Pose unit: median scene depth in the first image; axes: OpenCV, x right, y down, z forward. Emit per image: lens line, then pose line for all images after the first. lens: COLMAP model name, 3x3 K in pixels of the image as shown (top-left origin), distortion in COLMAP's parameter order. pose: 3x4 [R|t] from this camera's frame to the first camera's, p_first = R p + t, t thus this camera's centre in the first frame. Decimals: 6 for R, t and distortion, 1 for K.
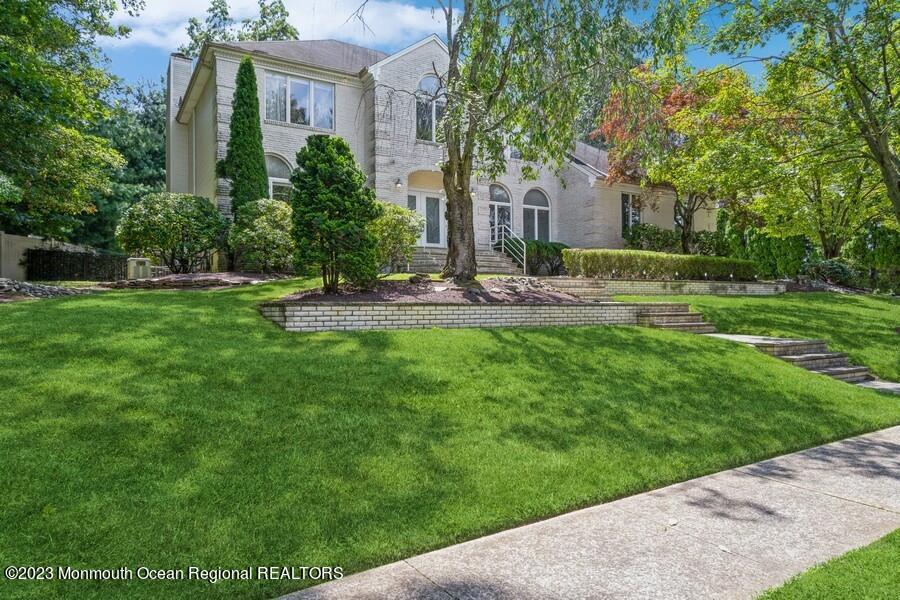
lens RADIAL K [[627.0, 0, 450.0], [0, 627.0, 300.0], [0, 0, 1]] dist [0.000815, 0.000210]
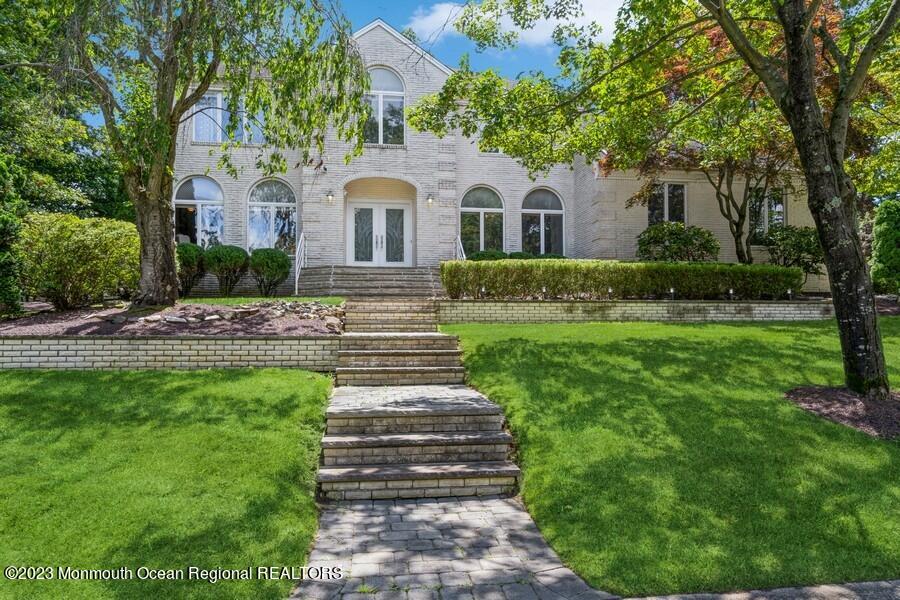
lens RADIAL K [[627.0, 0, 450.0], [0, 627.0, 300.0], [0, 0, 1]] dist [0.000815, 0.000210]
pose [[0.909507, -0.016530, -0.415360, 0.435643], [0.000655, 0.999265, -0.038335, -0.004908], [0.415688, 0.034594, 0.908849, 0.273255]]
